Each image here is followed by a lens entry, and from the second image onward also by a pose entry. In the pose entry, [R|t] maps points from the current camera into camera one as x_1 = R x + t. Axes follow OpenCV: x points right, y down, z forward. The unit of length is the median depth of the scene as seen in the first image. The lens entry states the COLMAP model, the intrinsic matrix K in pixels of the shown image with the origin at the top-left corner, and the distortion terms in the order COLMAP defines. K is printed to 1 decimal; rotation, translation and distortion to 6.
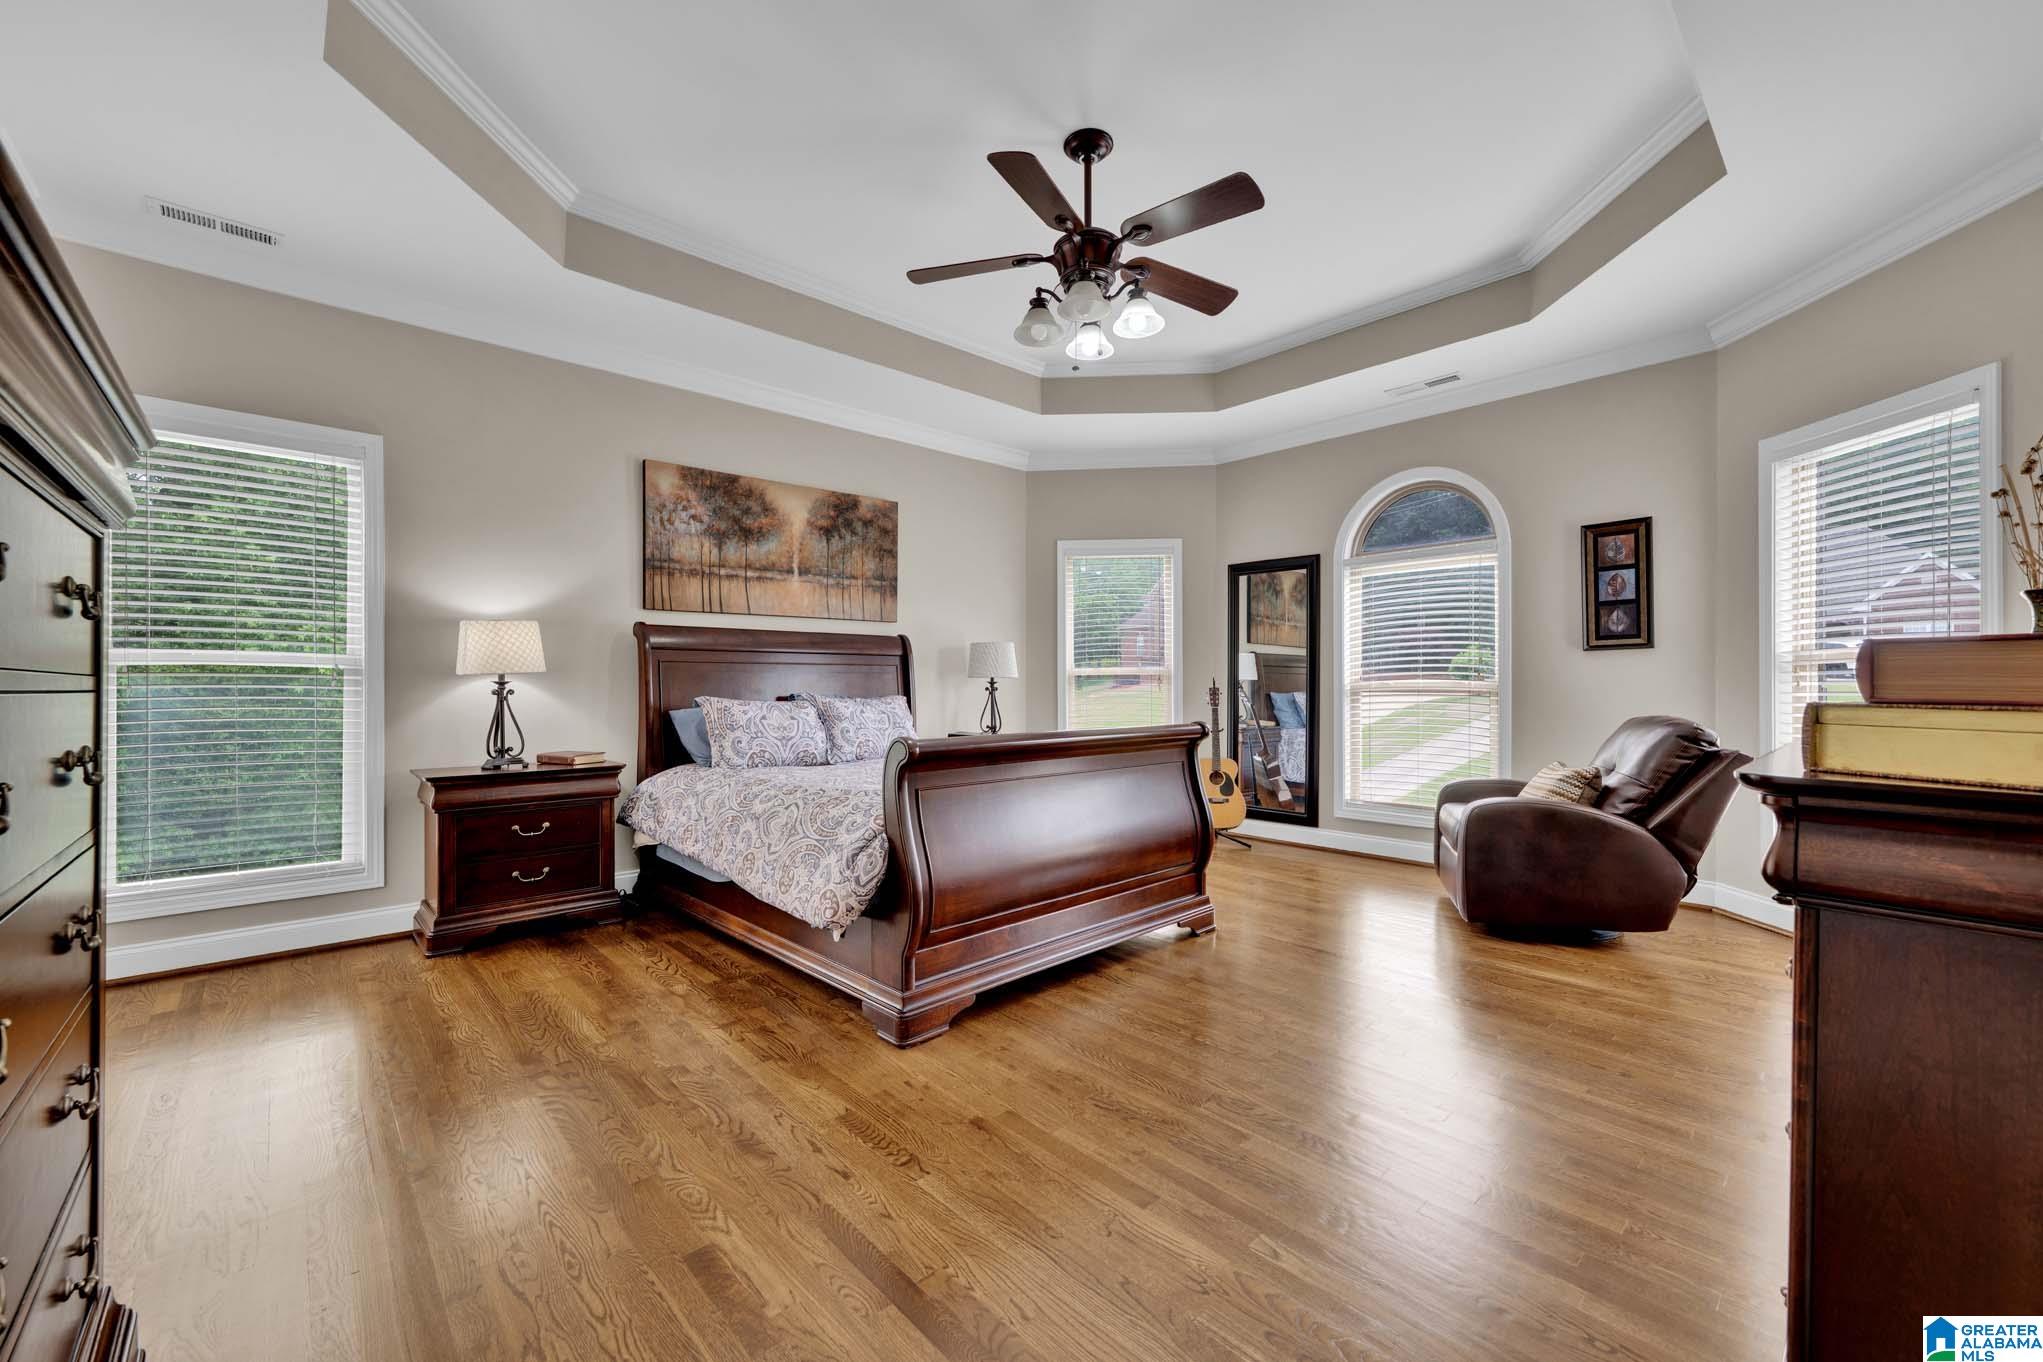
lens RADIAL K [[786.5, 0, 1019.0], [0, 786.5, 684.7], [0, 0, 1]] dist [-0.001177, 0.000098]
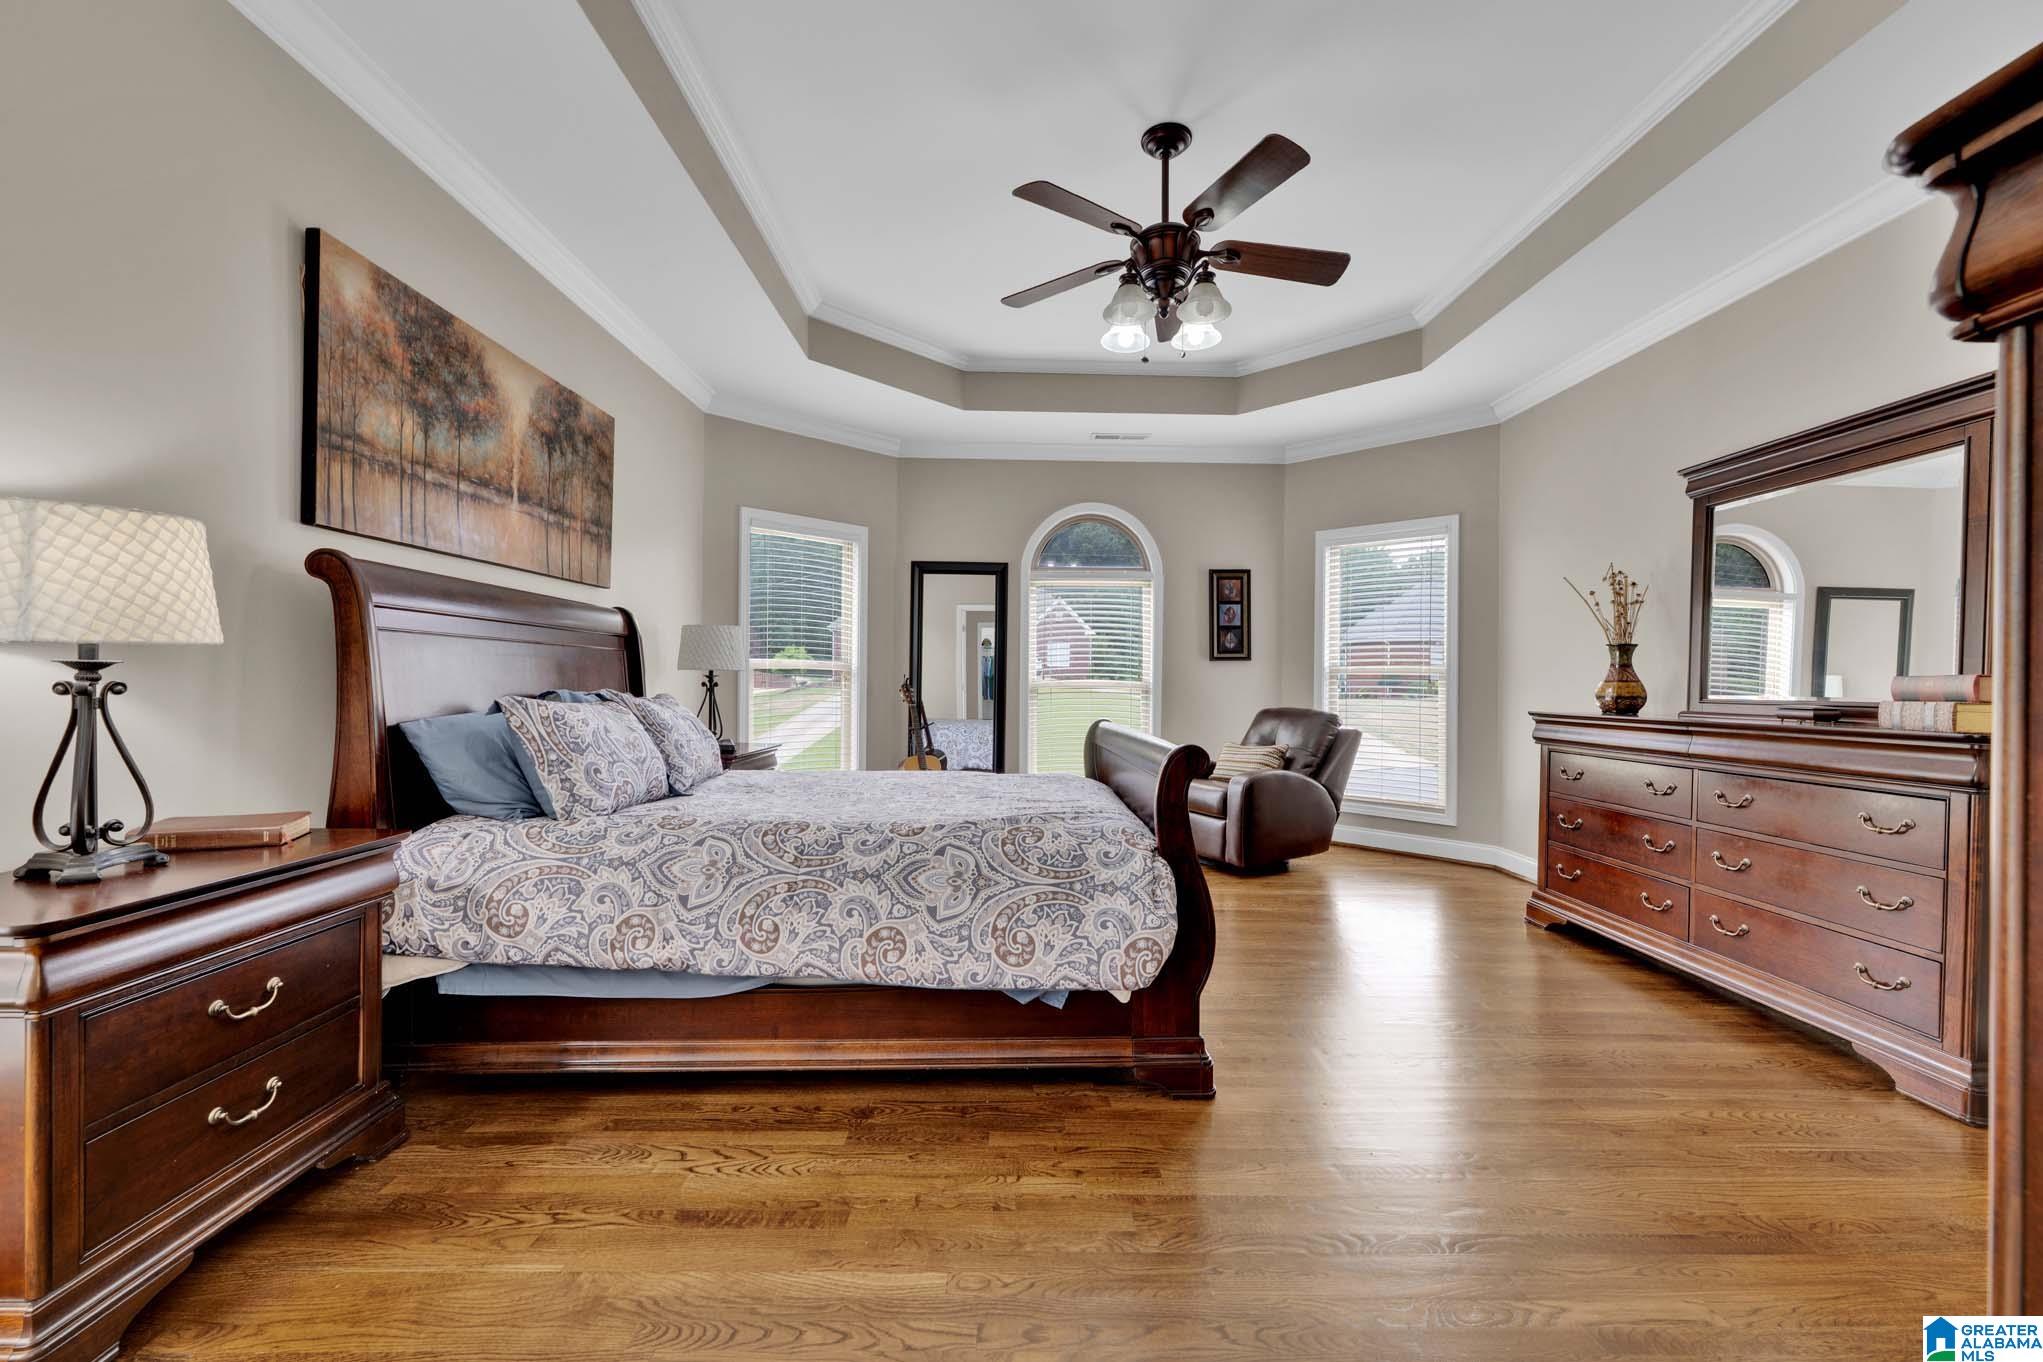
lens RADIAL K [[786.5, 0, 1021.9], [0, 786.5, 683.0], [0, 0, 1]] dist [-0.001177, 0.000098]
pose [[0.679224, 0.008864, 0.733877, -0.490294], [-0.013071, 0.999915, 0.000020, 0.000517], [-0.733814, -0.009605, 0.679282, 0.291905]]
